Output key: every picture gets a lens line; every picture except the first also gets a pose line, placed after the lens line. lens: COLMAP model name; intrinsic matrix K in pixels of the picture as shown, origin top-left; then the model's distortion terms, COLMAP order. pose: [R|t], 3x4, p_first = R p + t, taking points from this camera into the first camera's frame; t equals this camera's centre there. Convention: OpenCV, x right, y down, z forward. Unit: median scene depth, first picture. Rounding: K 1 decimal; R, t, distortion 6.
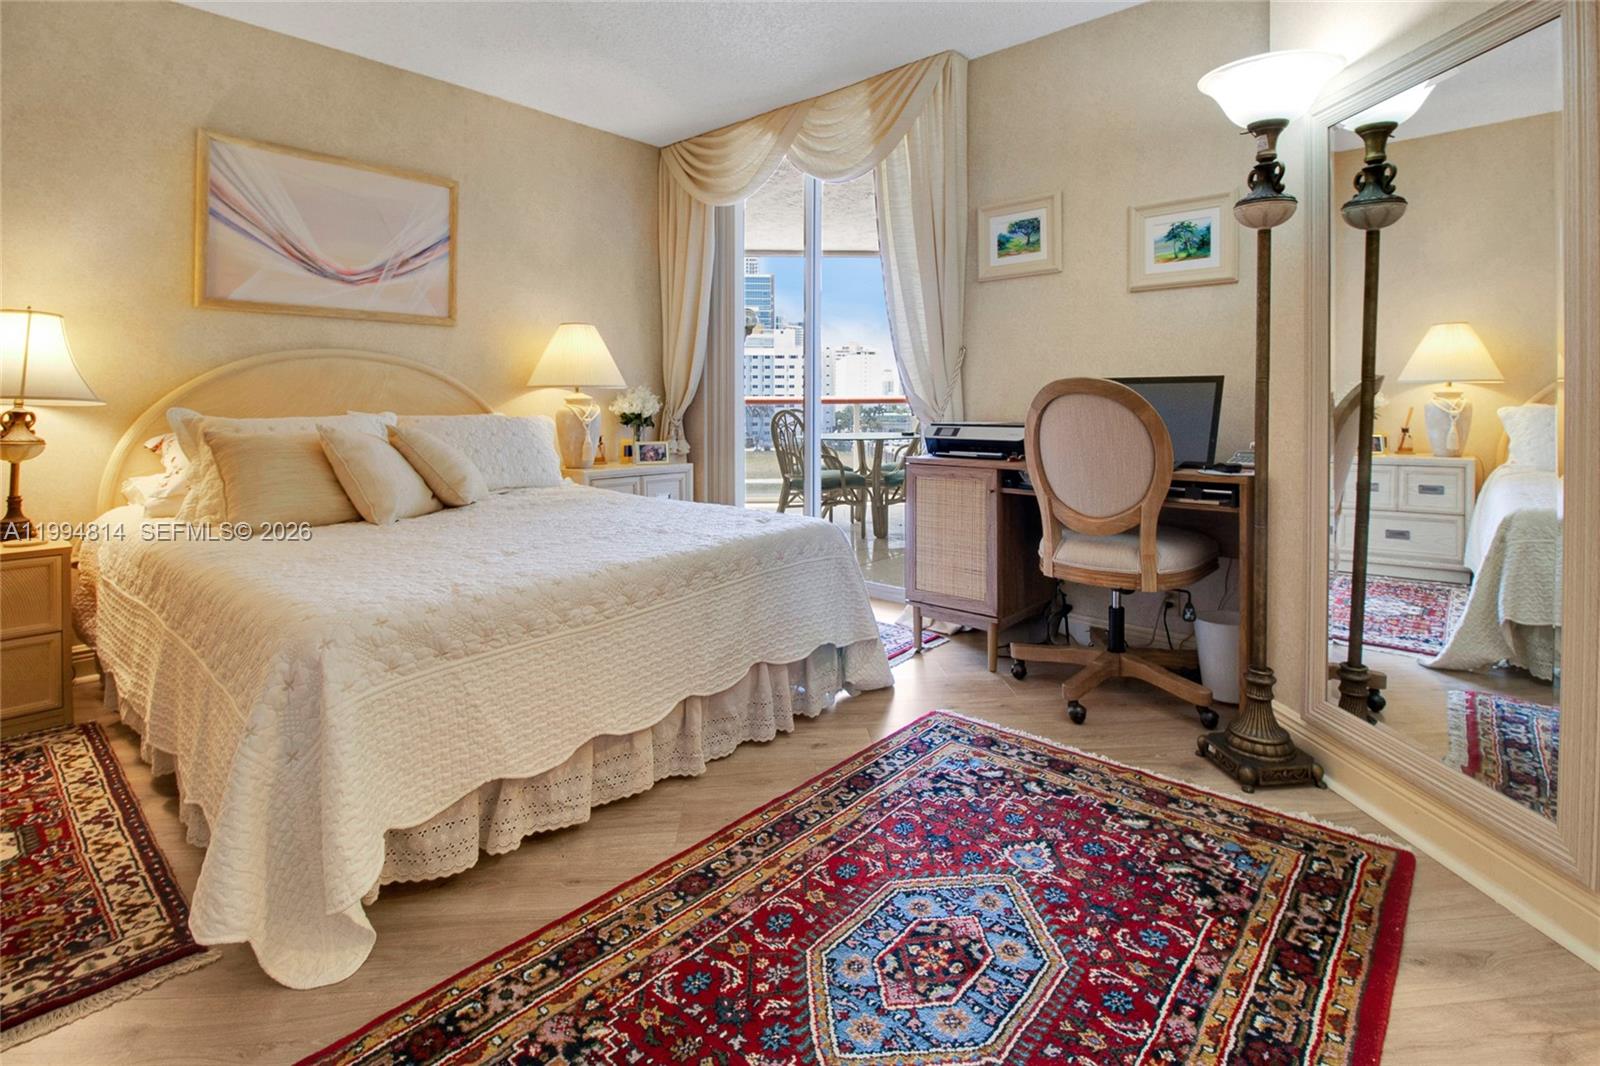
lens RADIAL K [[763.4, 0, 821.6], [0, 763.4, 506.7], [0, 0, 1]] dist [0.001884, -0.012202]
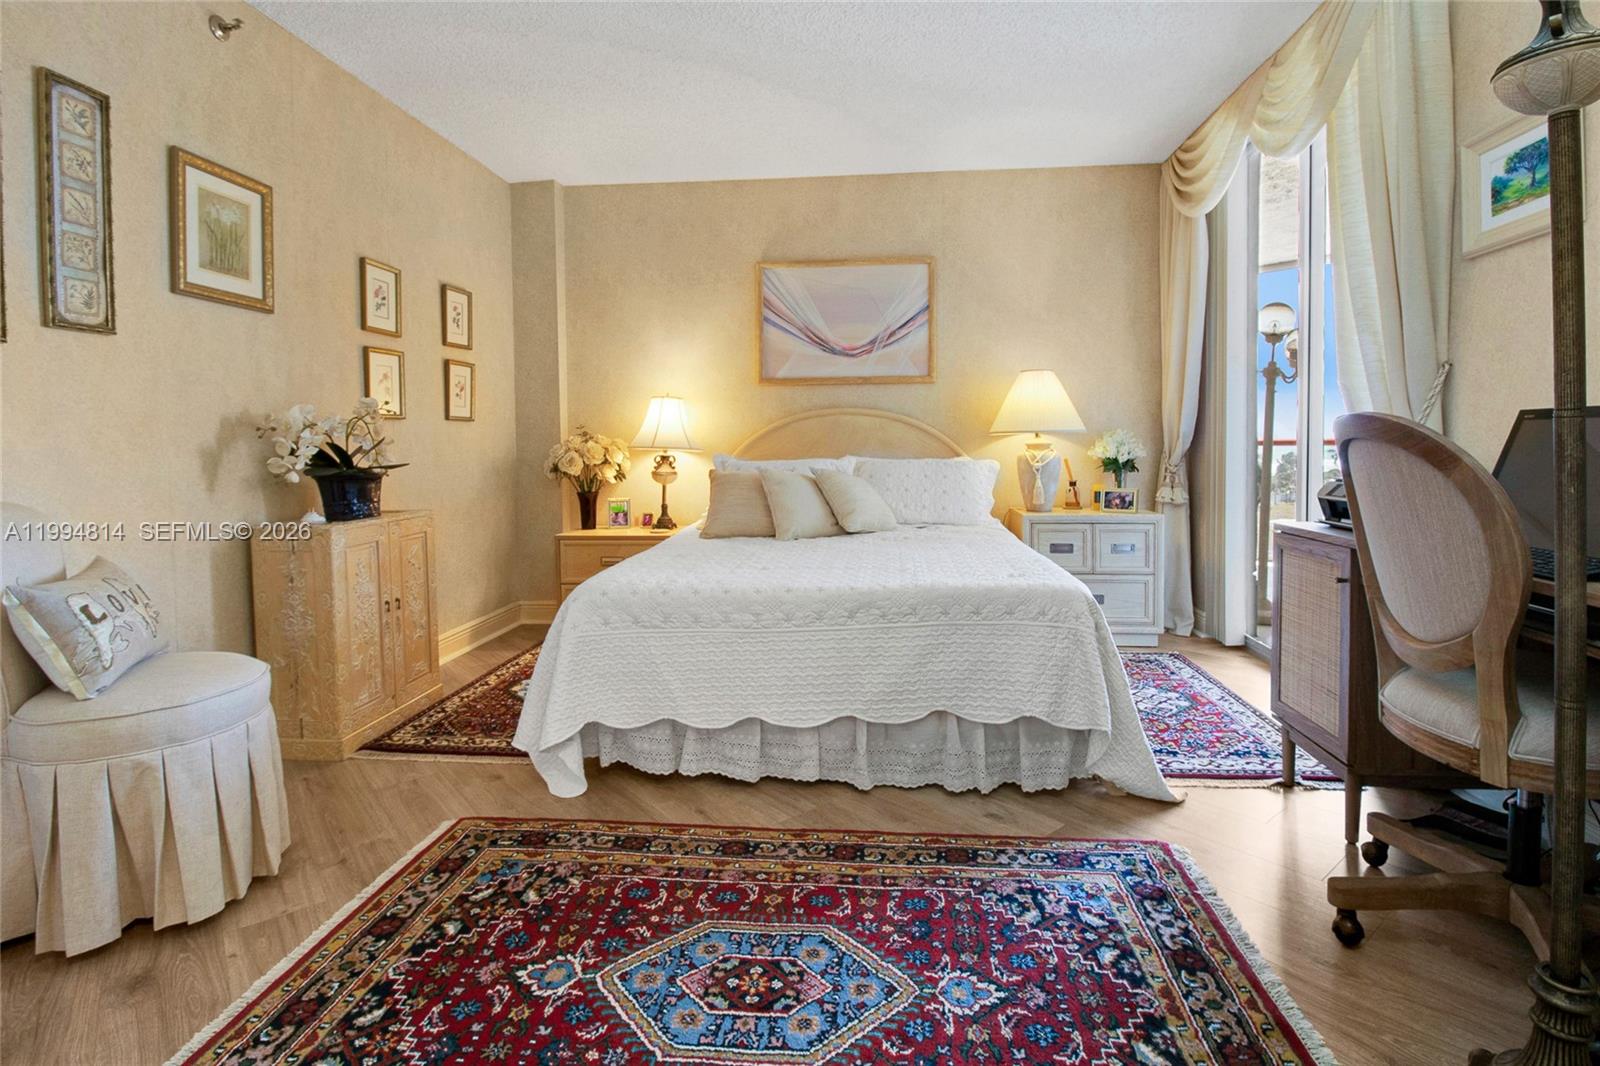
lens RADIAL K [[752.6, 0, 803.9], [0, 752.6, 582.0], [0, 0, 1]] dist [0.000648, -0.013680]
pose [[0.580911, 0.139354, -0.801949, 0.591553], [-0.100430, 0.989979, 0.099278, -0.045257], [0.807747, 0.022868, 0.589085, 0.266032]]
